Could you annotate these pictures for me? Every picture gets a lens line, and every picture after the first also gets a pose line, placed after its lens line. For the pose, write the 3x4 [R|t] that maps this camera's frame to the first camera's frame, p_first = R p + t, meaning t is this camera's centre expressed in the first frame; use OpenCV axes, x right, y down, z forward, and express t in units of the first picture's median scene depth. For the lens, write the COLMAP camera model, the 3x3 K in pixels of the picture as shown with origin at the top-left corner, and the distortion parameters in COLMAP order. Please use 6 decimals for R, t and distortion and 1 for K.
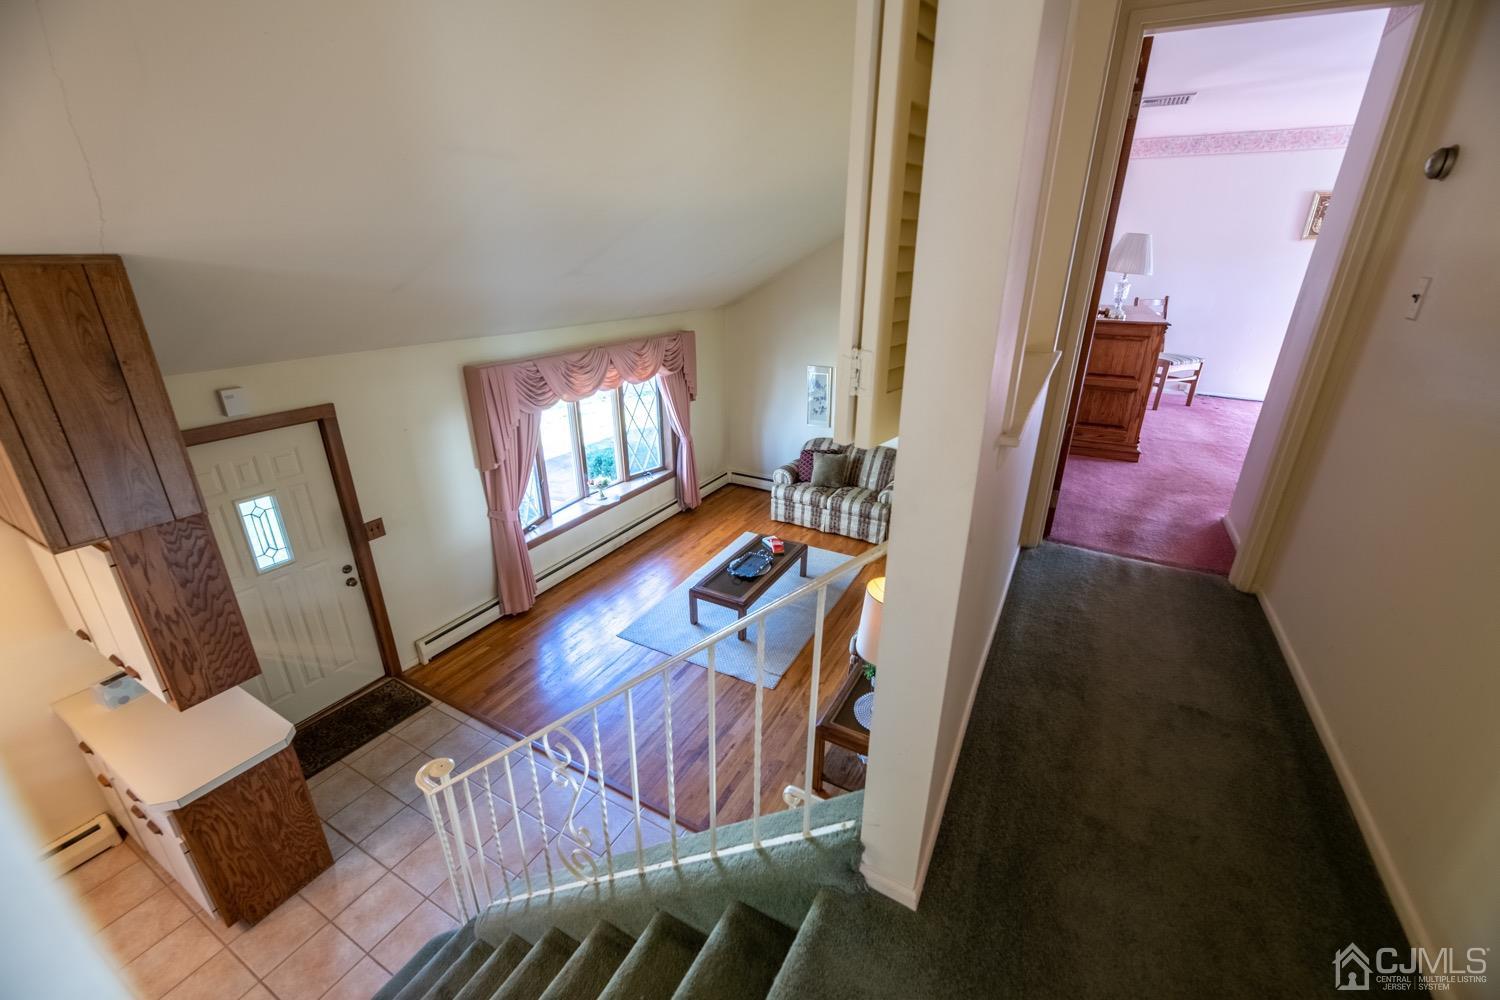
lens RADIAL K [[605.7, 0, 758.3], [0, 605.7, 498.1], [0, 0, 1]] dist [-0.003734, -0.001402]
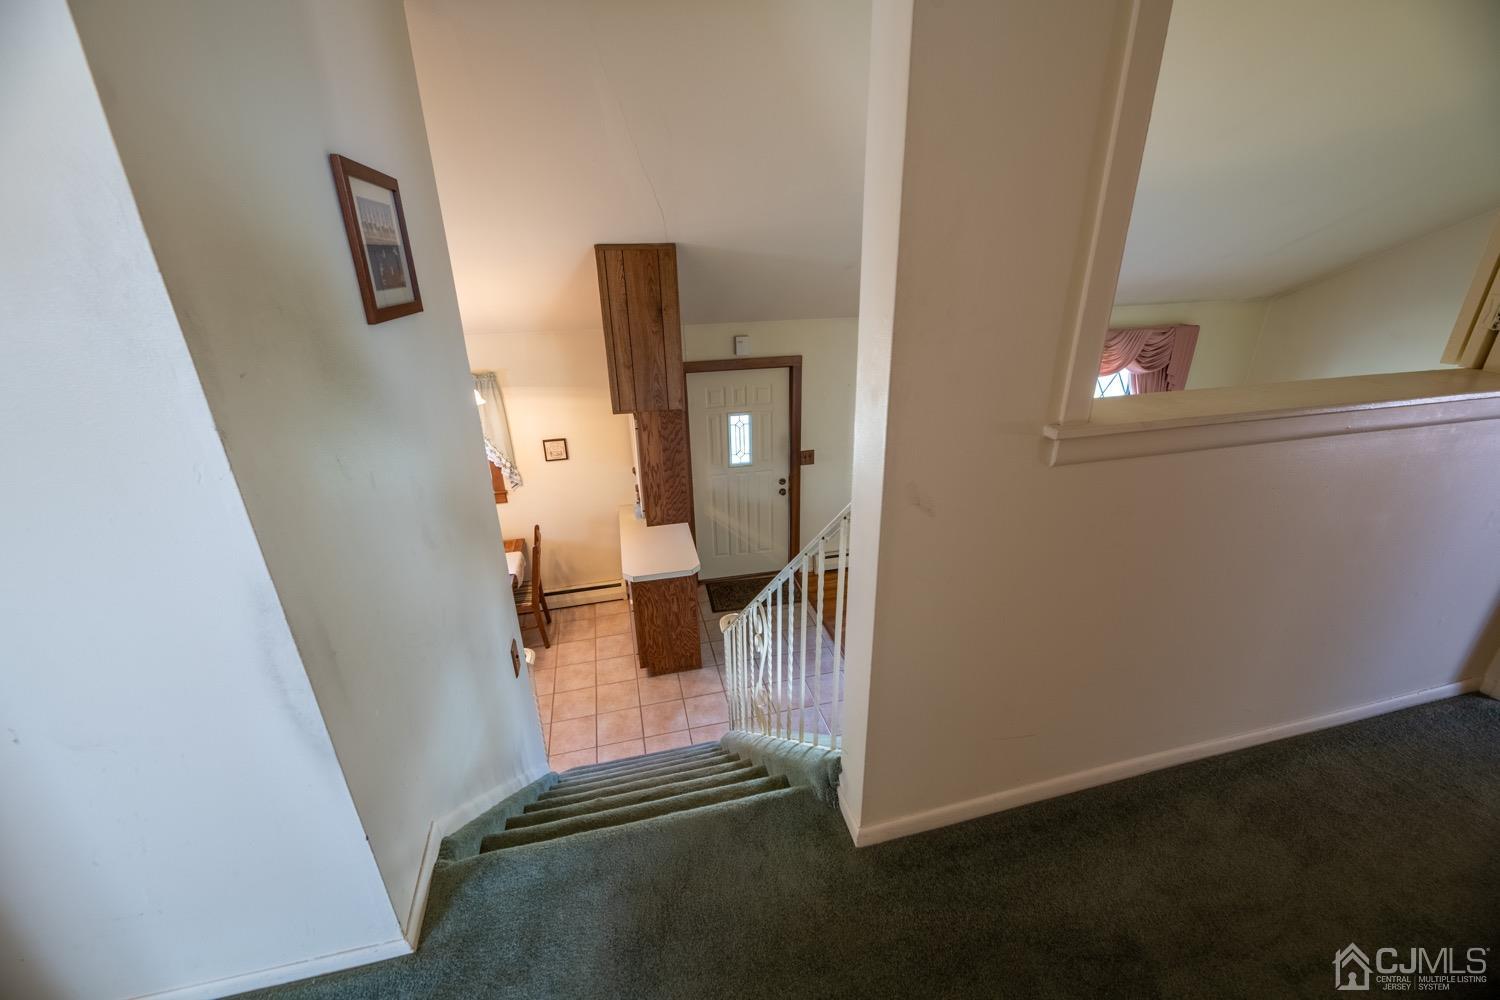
lens RADIAL K [[605.7, 0, 758.2], [0, 605.7, 500.2], [0, 0, 1]] dist [-0.003734, -0.001402]
pose [[0.673504, 0.270631, -0.687860, 0.255098], [-0.253399, 0.958711, 0.129084, -0.001203], [0.694393, 0.087364, 0.714273, 0.022770]]
